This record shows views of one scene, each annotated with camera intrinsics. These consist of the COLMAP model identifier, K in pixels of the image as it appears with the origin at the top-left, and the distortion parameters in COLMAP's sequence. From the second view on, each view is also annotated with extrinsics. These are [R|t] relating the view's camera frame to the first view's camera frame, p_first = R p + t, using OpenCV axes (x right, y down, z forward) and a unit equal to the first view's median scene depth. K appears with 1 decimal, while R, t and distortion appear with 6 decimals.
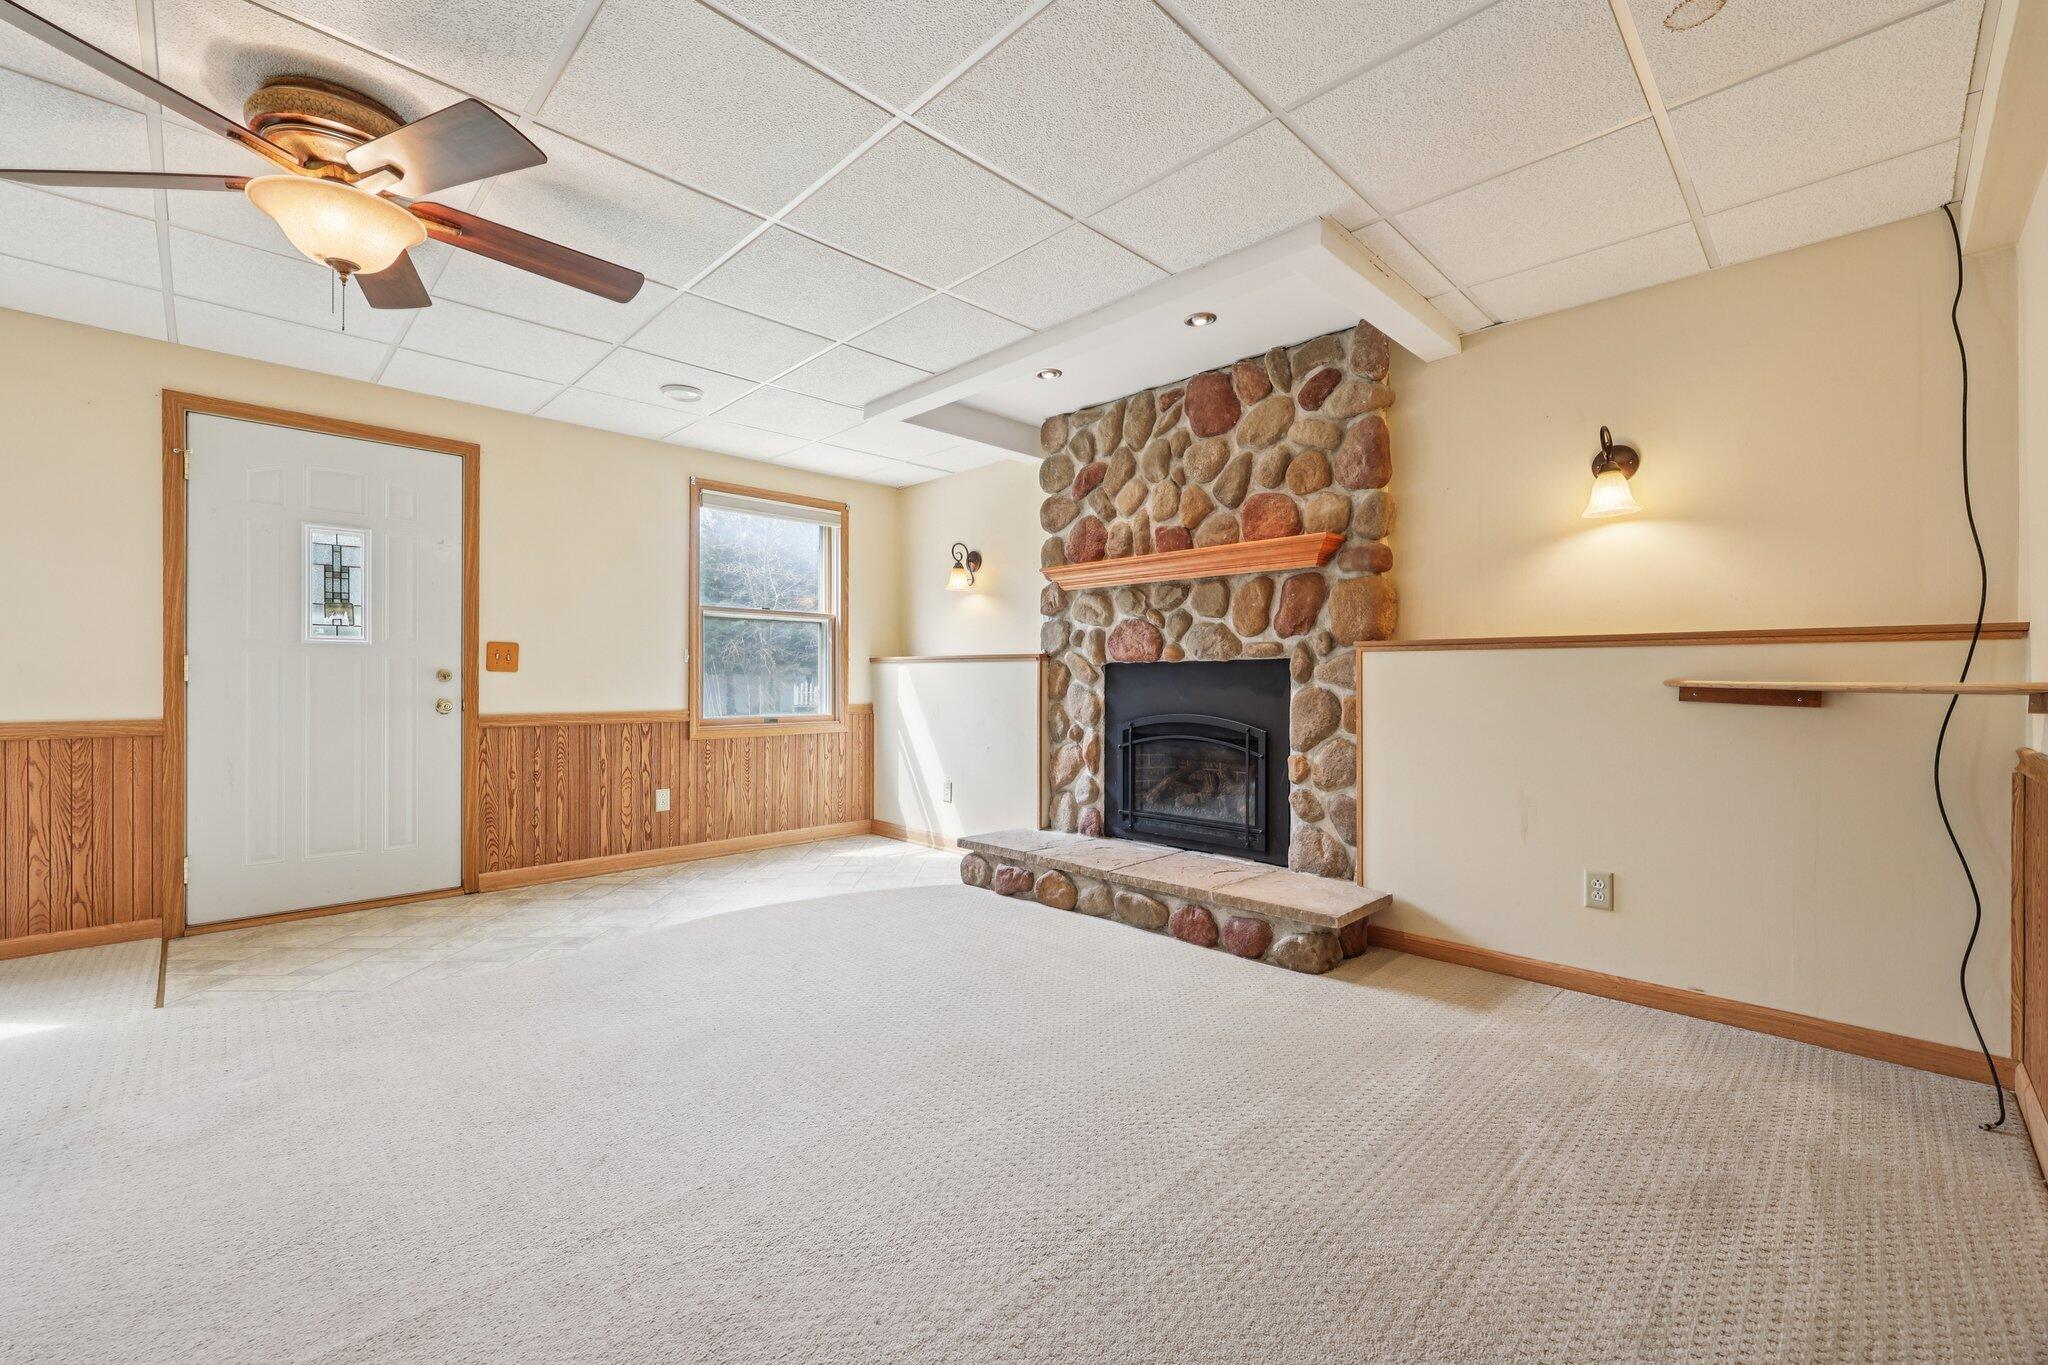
lens RADIAL K [[828.3, 0, 1025.1], [0, 828.3, 681.4], [0, 0, 1]] dist [-0.000865, -0.000038]
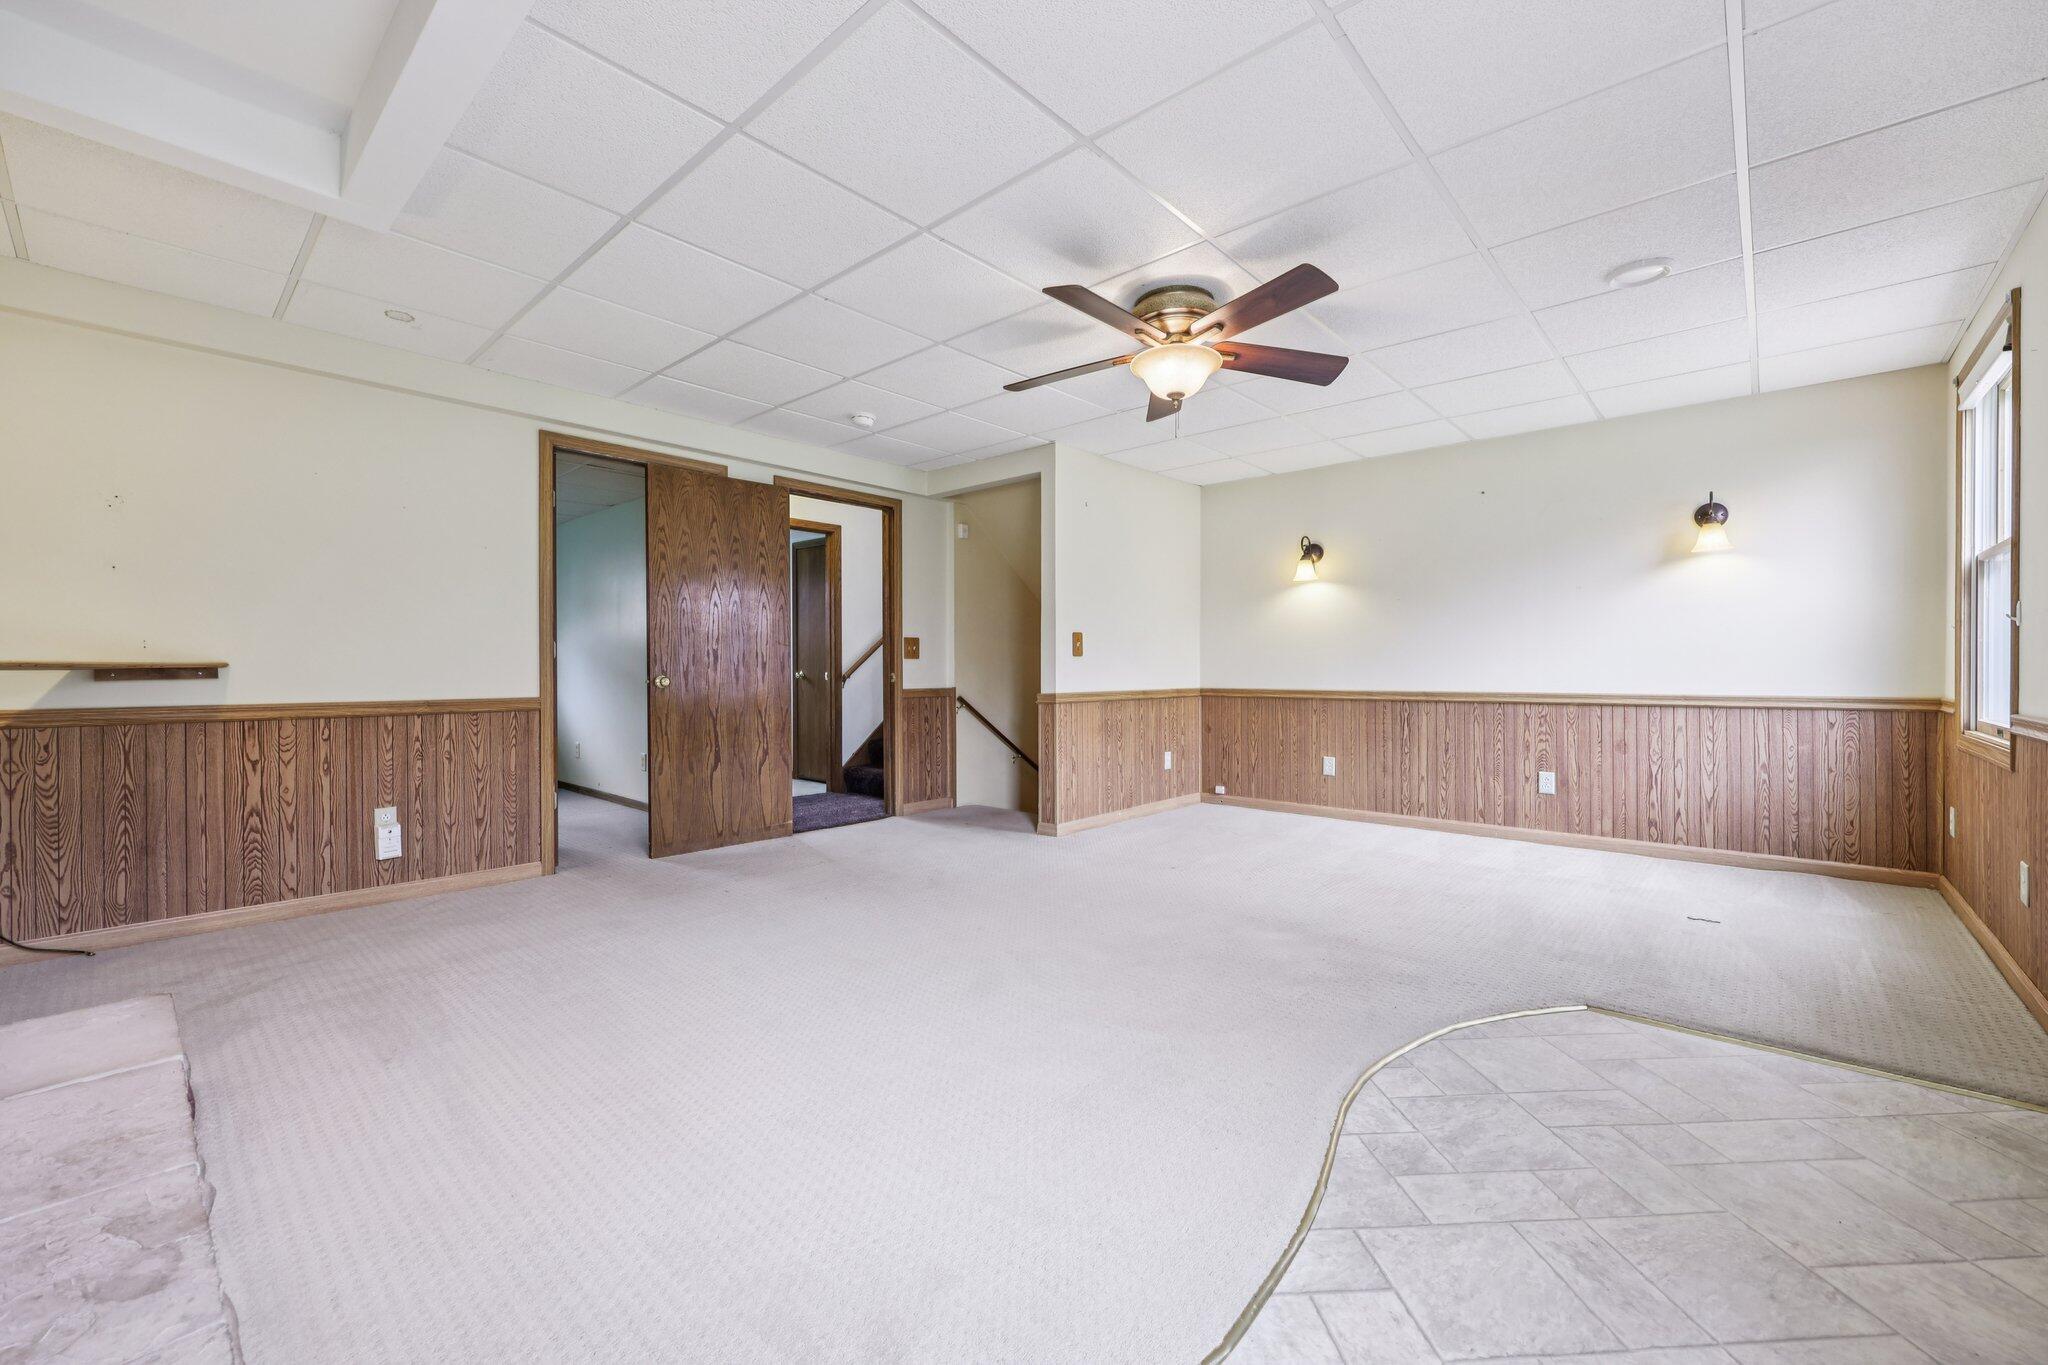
lens RADIAL K [[828.3, 0, 1028.1], [0, 828.3, 673.8], [0, 0, 1]] dist [-0.000865, -0.000038]
pose [[-0.998608, -0.001750, -0.052724, -0.294461], [-0.002045, 0.999983, 0.005531, 0.006474], [0.052713, 0.005631, -0.998594, 1.586944]]
